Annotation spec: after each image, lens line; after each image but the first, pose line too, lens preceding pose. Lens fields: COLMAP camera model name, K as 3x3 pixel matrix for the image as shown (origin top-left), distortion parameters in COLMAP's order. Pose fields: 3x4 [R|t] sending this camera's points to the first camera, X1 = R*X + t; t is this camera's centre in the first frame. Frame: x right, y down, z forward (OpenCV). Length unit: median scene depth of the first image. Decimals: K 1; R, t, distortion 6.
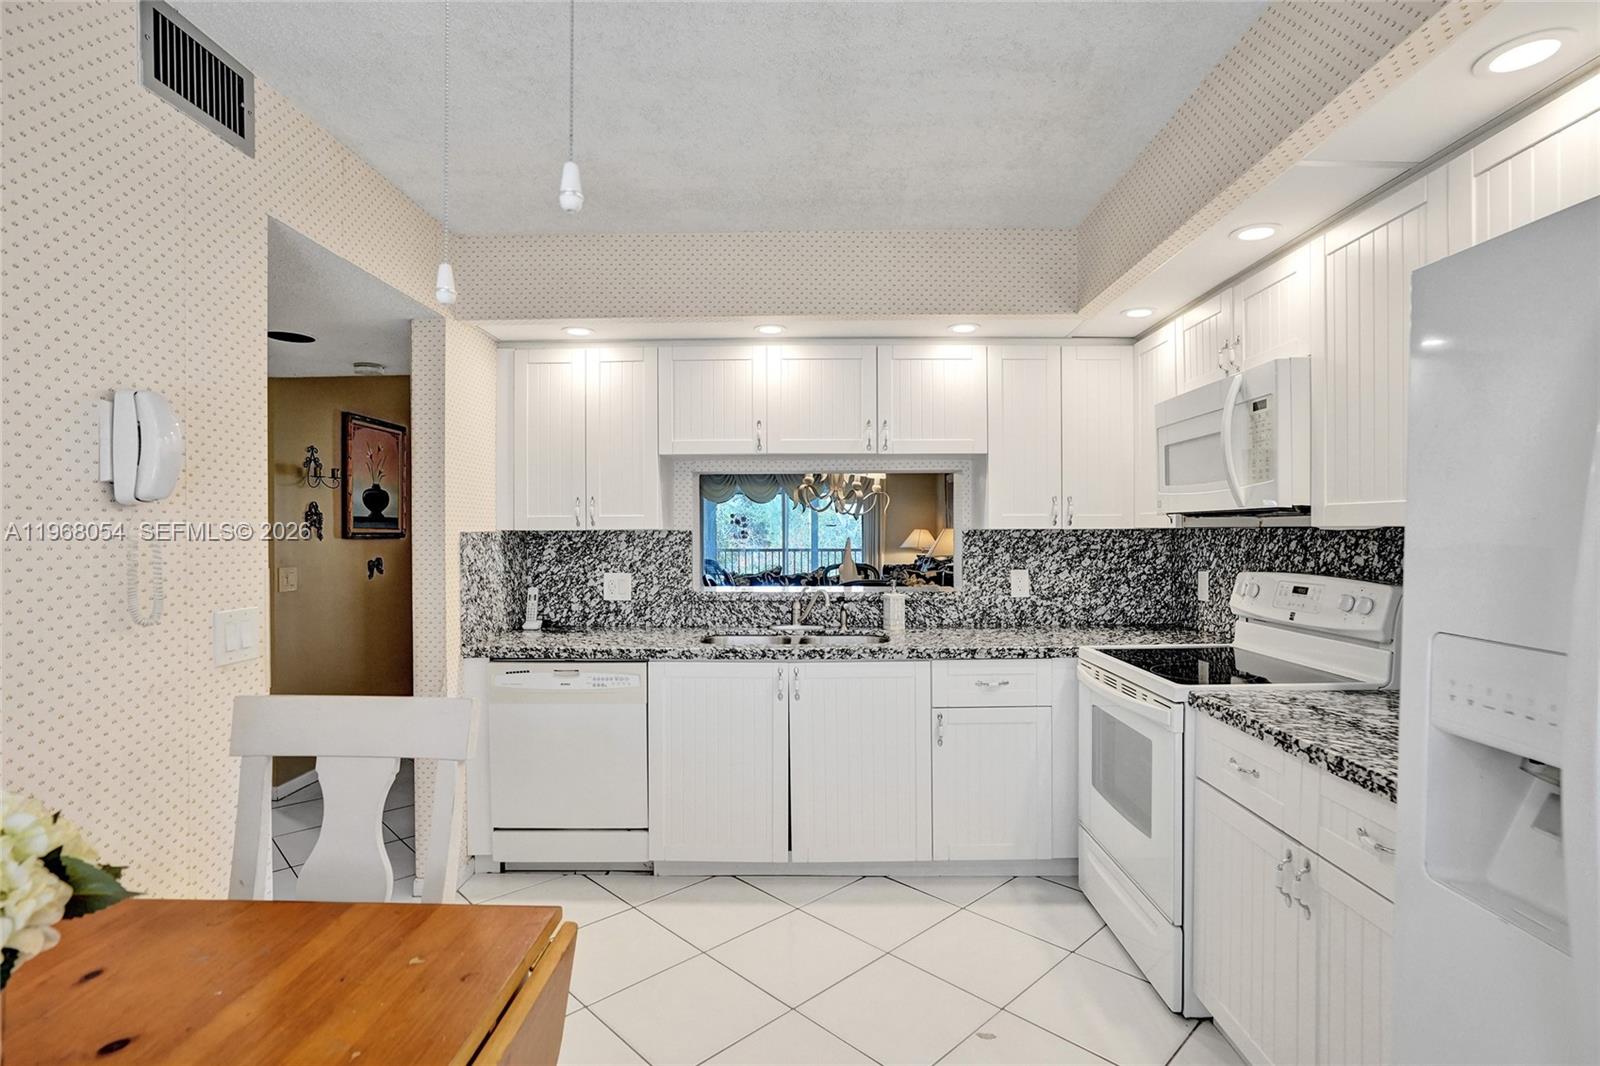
lens RADIAL K [[769.1, 0, 803.2], [0, 769.1, 541.9], [0, 0, 1]] dist [-0.050972, 0.026589]
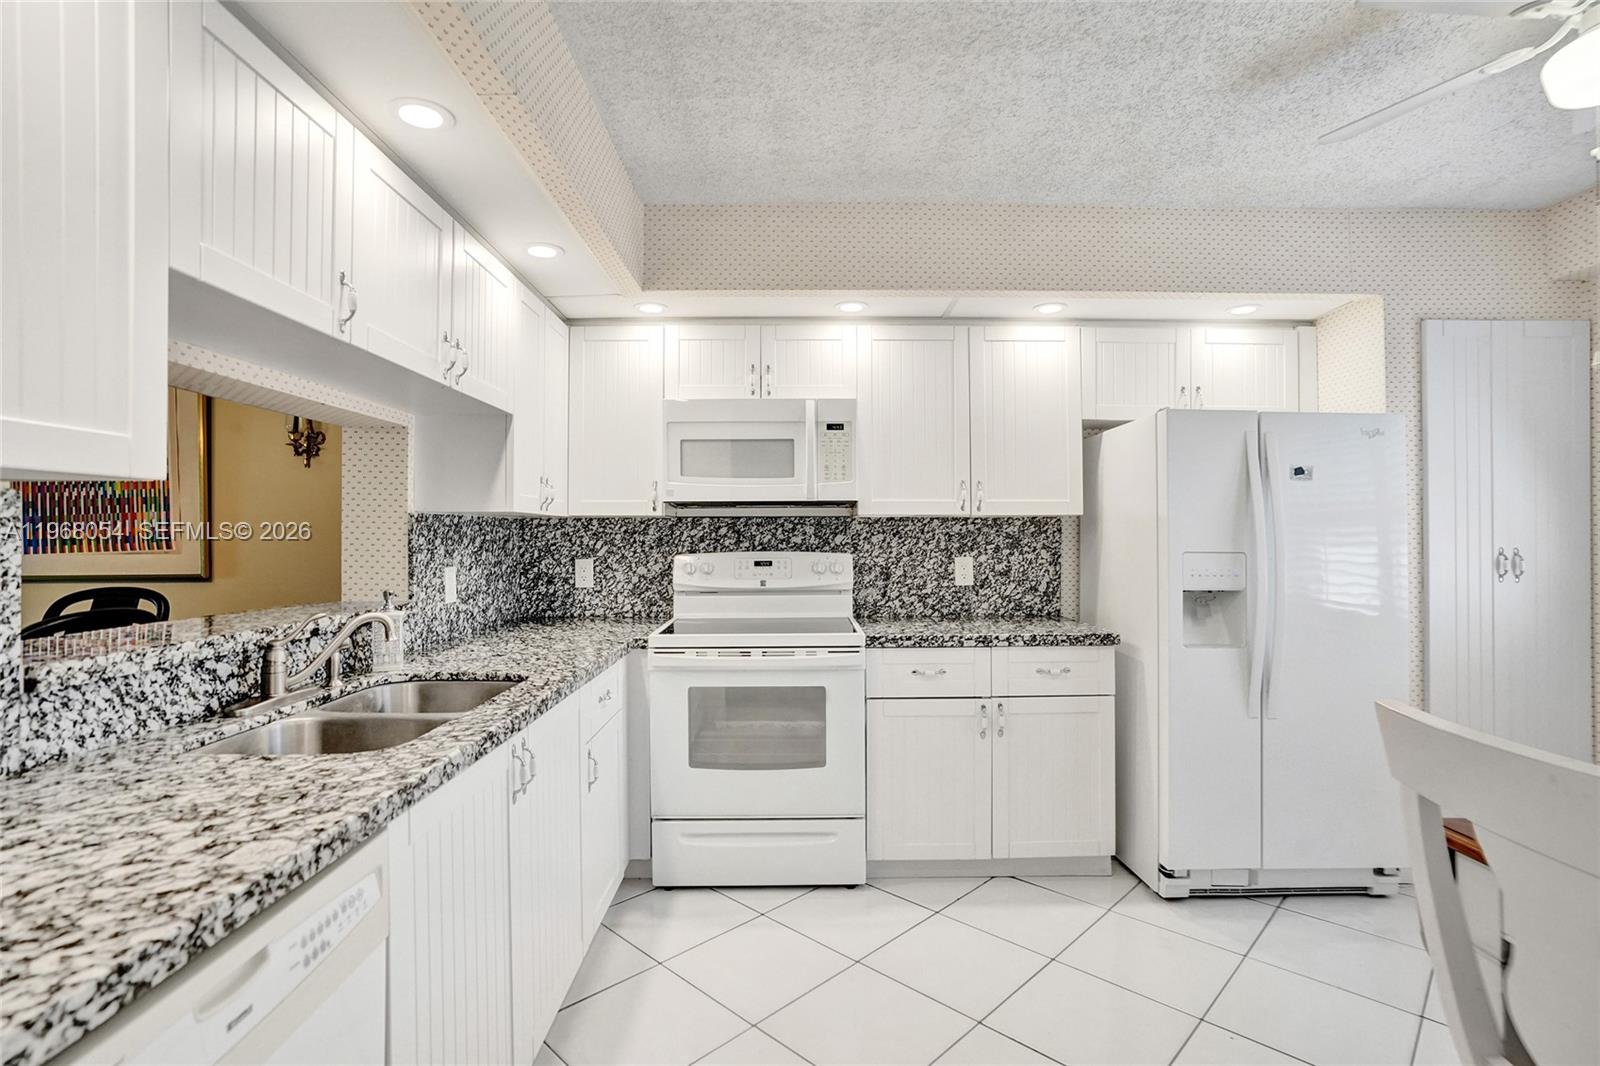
lens RADIAL K [[769.1, 0, 803.2], [0, 769.1, 541.9], [0, 0, 1]] dist [-0.050972, 0.026589]
pose [[-0.018807, -0.005919, 0.999806, -0.616716], [0.017845, 0.999821, 0.006254, 0.016190], [-0.999664, 0.017959, -0.018698, 0.836164]]
